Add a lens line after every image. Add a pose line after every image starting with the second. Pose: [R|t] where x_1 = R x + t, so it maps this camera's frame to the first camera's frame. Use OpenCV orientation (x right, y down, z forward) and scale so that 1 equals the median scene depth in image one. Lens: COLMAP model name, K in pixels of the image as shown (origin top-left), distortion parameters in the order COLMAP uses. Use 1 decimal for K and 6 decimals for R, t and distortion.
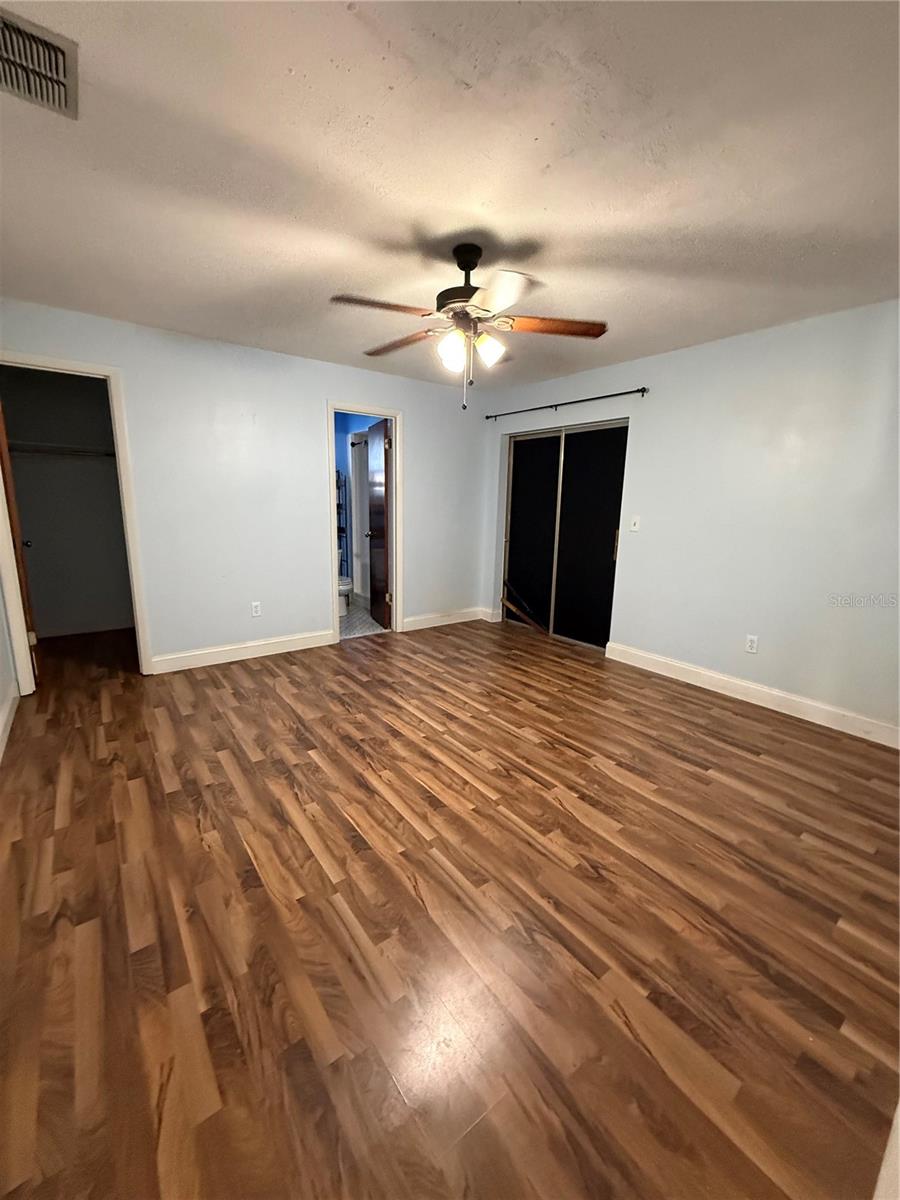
lens RADIAL K [[481.8, 0, 448.3], [0, 481.8, 598.5], [0, 0, 1]] dist [-0.001014, 0.000044]
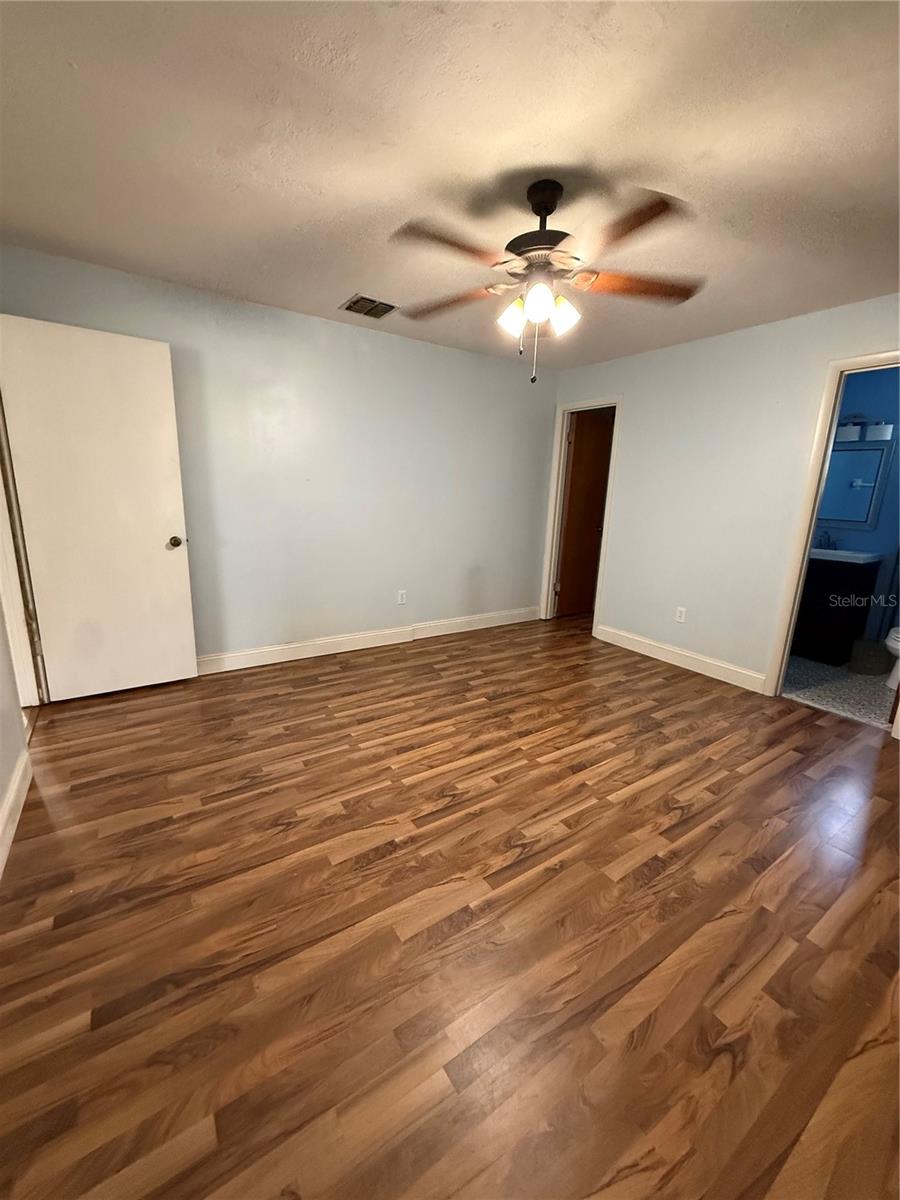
lens RADIAL K [[481.8, 0, 448.3], [0, 481.8, 598.5], [0, 0, 1]] dist [-0.001014, 0.000044]
pose [[-0.060963, 0.199631, -0.977973, 0.920486], [-0.232126, 0.950096, 0.208411, -0.167172], [0.970773, 0.239718, -0.011582, 0.925690]]
